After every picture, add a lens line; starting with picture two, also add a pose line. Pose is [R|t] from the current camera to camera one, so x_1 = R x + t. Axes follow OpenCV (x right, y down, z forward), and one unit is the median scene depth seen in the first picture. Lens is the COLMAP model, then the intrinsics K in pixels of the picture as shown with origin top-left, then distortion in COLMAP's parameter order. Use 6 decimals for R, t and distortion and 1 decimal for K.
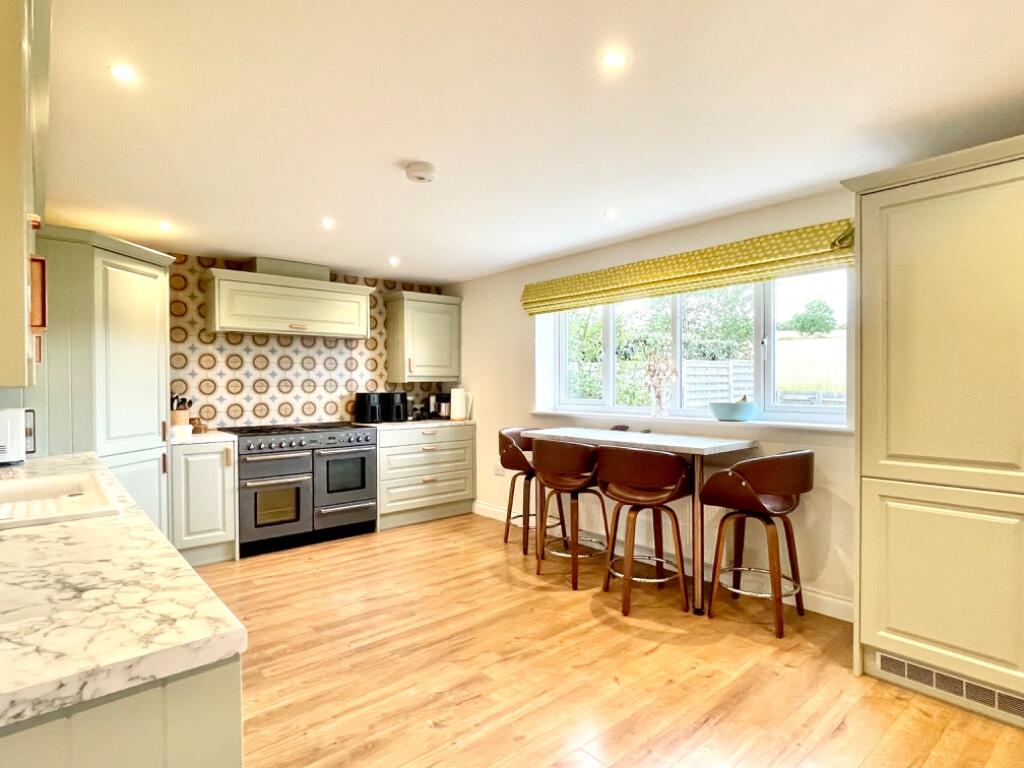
lens RADIAL K [[559.2, 0, 512.0], [0, 559.2, 384.0], [0, 0, 1]] dist [0.024705, -0.024795]
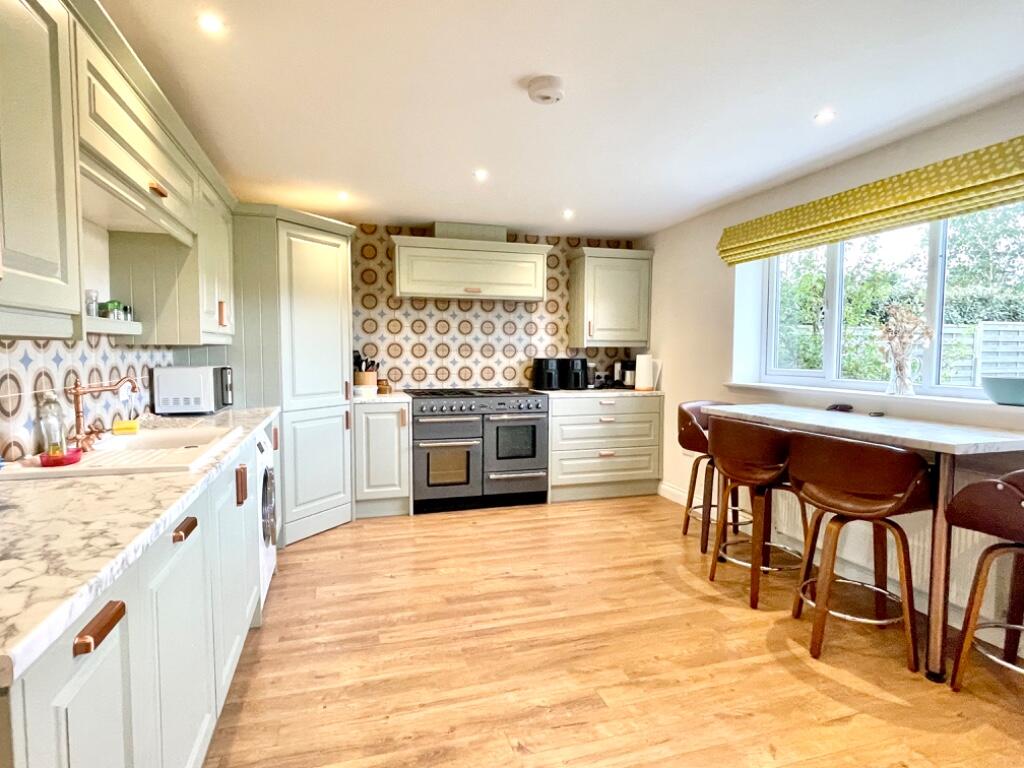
lens RADIAL K [[559.2, 0, 512.0], [0, 559.2, 384.0], [0, 0, 1]] dist [0.024705, -0.024795]
pose [[0.915712, 0.030702, -0.400660, 0.086815], [-0.007954, 0.998266, 0.058317, 0.005270], [0.401756, -0.050215, 0.914369, 0.122783]]
